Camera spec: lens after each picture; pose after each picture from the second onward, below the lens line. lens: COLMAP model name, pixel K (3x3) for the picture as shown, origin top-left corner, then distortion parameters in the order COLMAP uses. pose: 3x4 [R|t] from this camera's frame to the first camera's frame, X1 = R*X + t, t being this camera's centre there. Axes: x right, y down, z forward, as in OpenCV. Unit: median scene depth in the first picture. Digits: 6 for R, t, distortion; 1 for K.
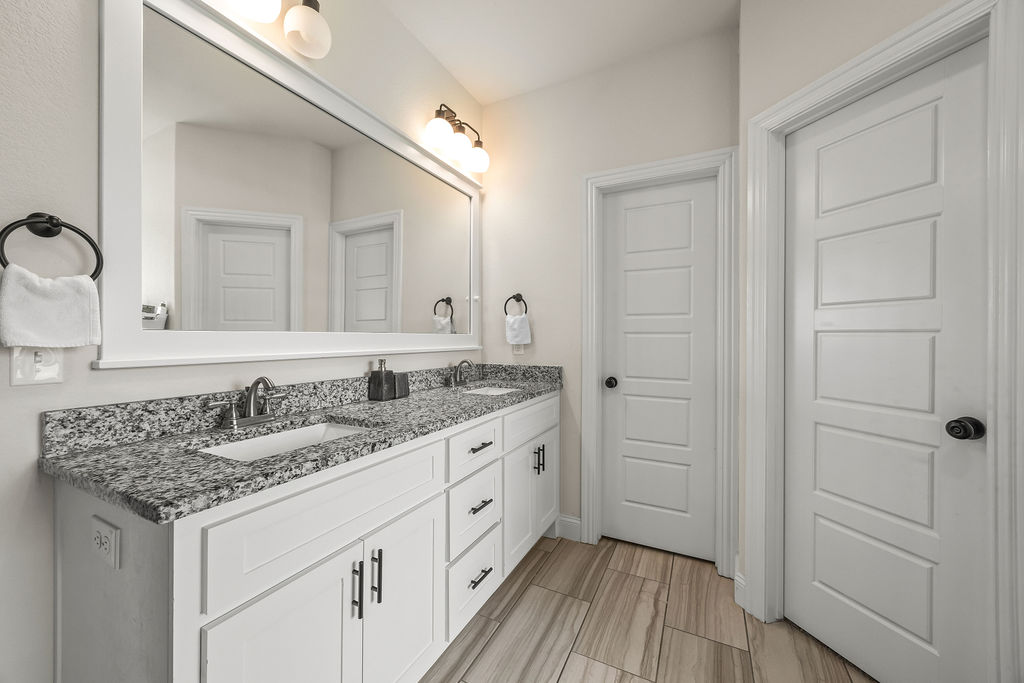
lens RADIAL K [[389.6, 0, 505.6], [0, 389.6, 340.8], [0, 0, 1]] dist [-0.002063, 0.001269]
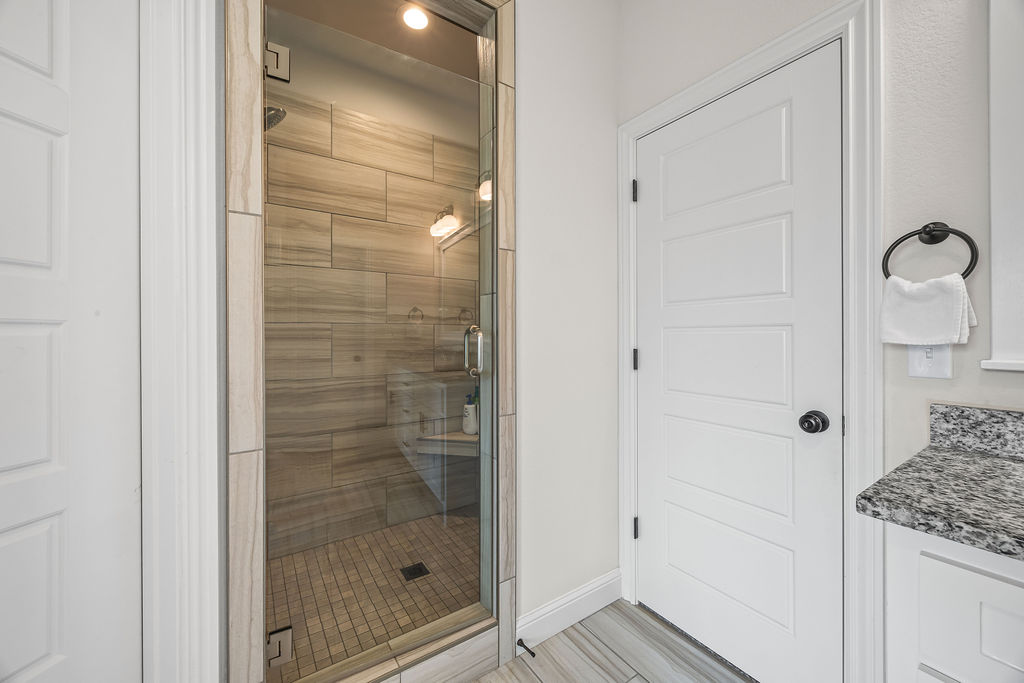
lens RADIAL K [[389.6, 0, 512.4], [0, 389.6, 336.7], [0, 0, 1]] dist [-0.002063, 0.001269]
pose [[-0.480258, -0.000858, -0.877127, 0.335551], [-0.005165, 0.999985, 0.001850, -0.001518], [0.877112, 0.005418, -0.480256, 0.466586]]
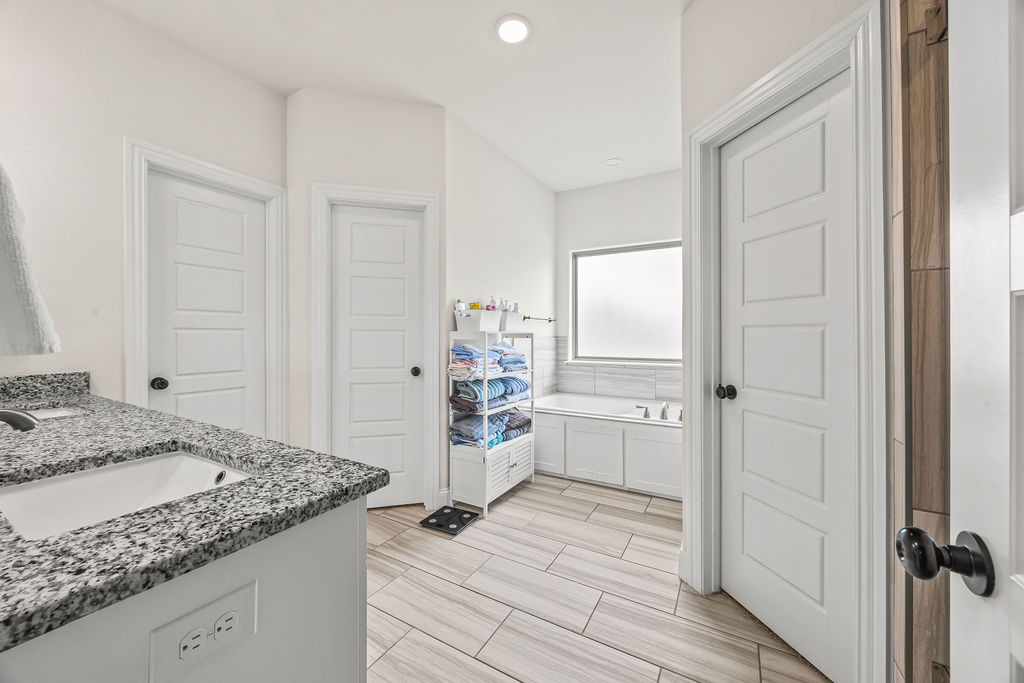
lens RADIAL K [[389.6, 0, 507.9], [0, 389.6, 335.1], [0, 0, 1]] dist [-0.002063, 0.001269]
pose [[0.055103, -0.002288, 0.998478, -1.434226], [0.007655, 0.999969, 0.001869, -0.000504], [-0.998451, 0.007540, 0.055119, 0.376216]]
